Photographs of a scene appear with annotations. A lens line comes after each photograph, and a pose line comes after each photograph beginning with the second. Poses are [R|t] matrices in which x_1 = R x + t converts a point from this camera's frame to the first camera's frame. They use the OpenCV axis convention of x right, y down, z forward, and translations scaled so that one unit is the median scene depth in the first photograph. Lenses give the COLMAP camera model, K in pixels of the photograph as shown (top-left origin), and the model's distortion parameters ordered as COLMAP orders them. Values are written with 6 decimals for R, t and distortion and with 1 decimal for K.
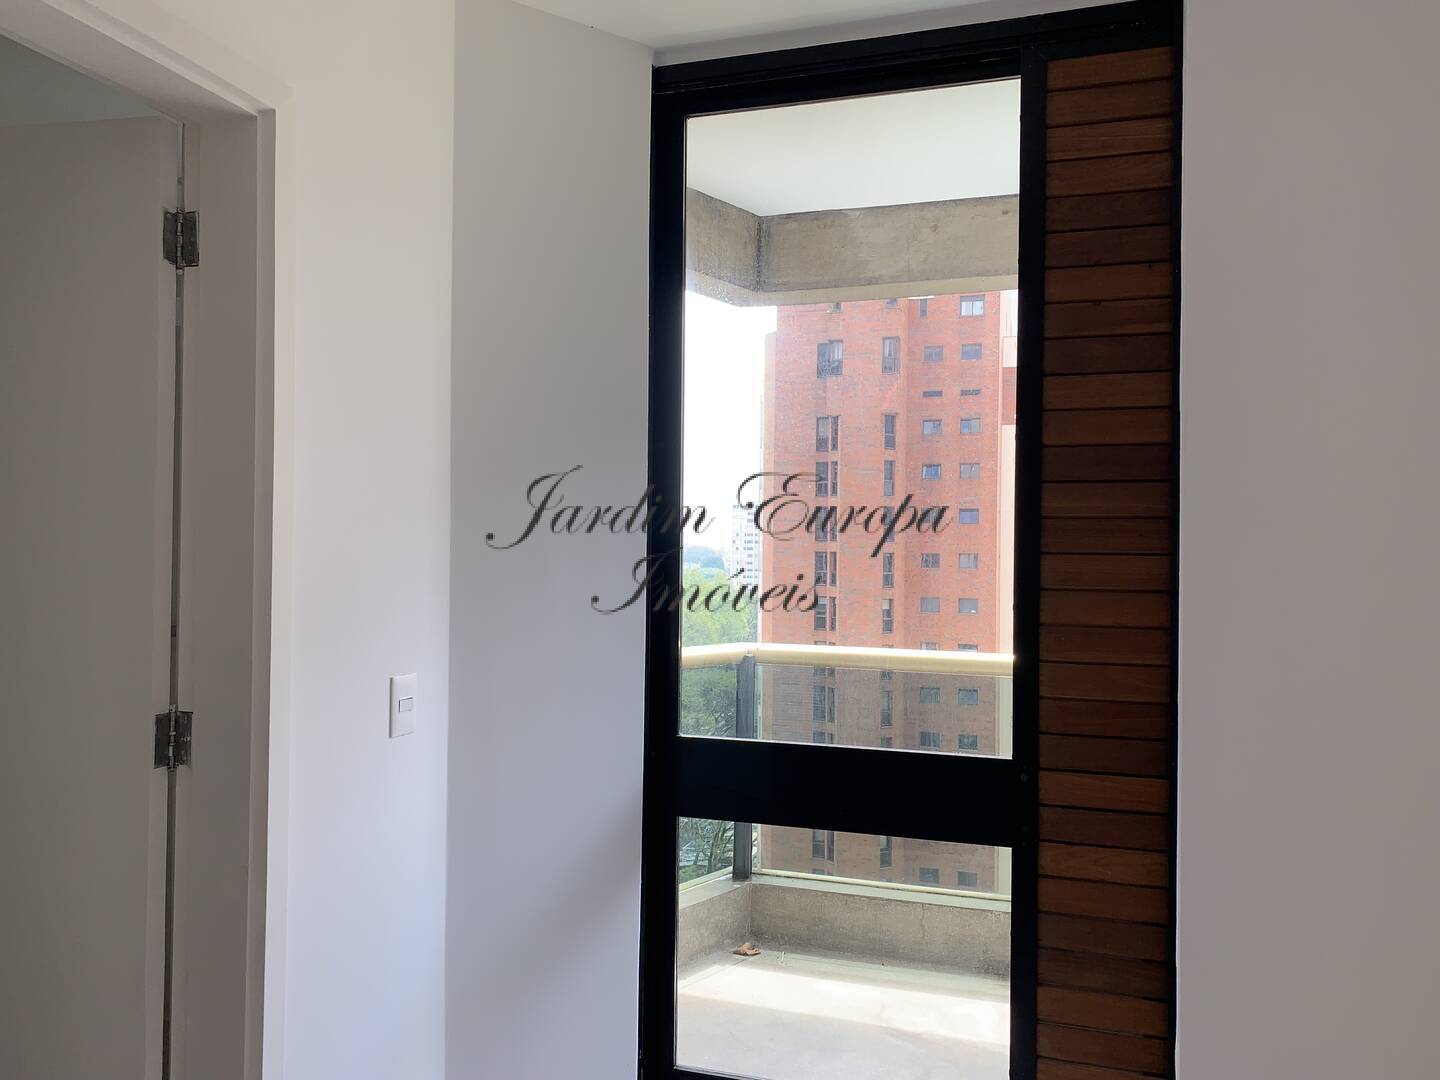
lens RADIAL K [[1096.3, 0, 709.4], [0, 1096.3, 540.0], [0, 0, 1]] dist [0.032063, -0.043643]
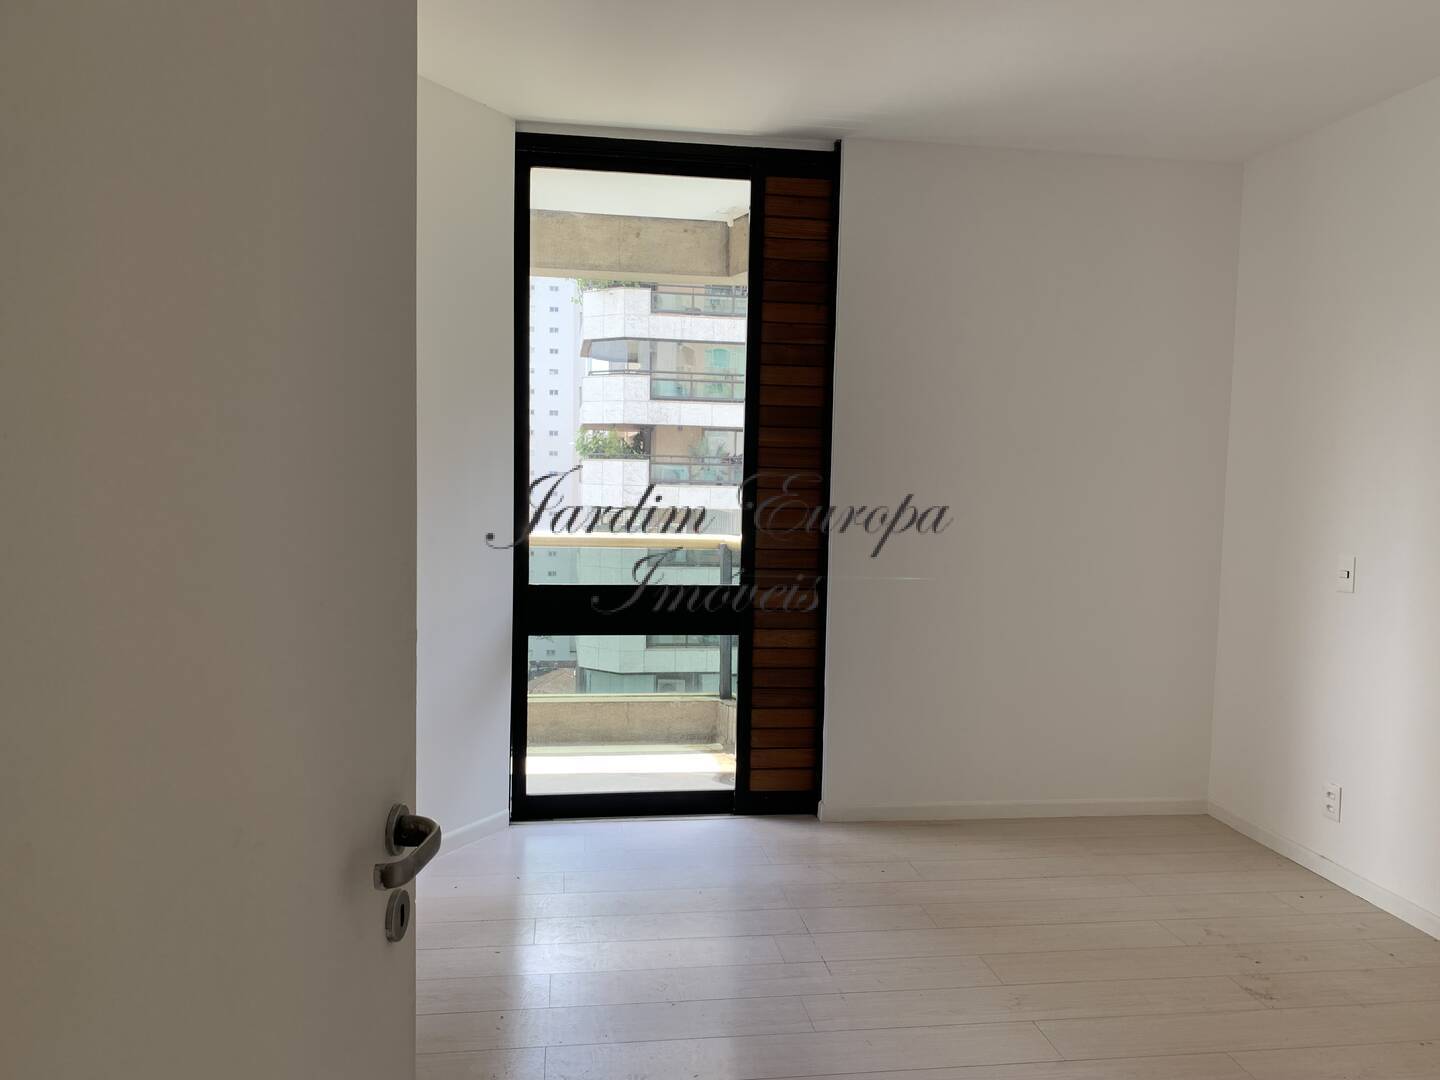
lens RADIAL K [[1096.3, 0, 696.6], [0, 1096.3, 561.8], [0, 0, 1]] dist [0.032063, -0.043643]
pose [[0.906103, -0.023246, 0.422418, -0.512273], [-0.019194, 0.995202, 0.095938, -0.004014], [-0.422622, -0.095037, 0.901309, -0.530328]]
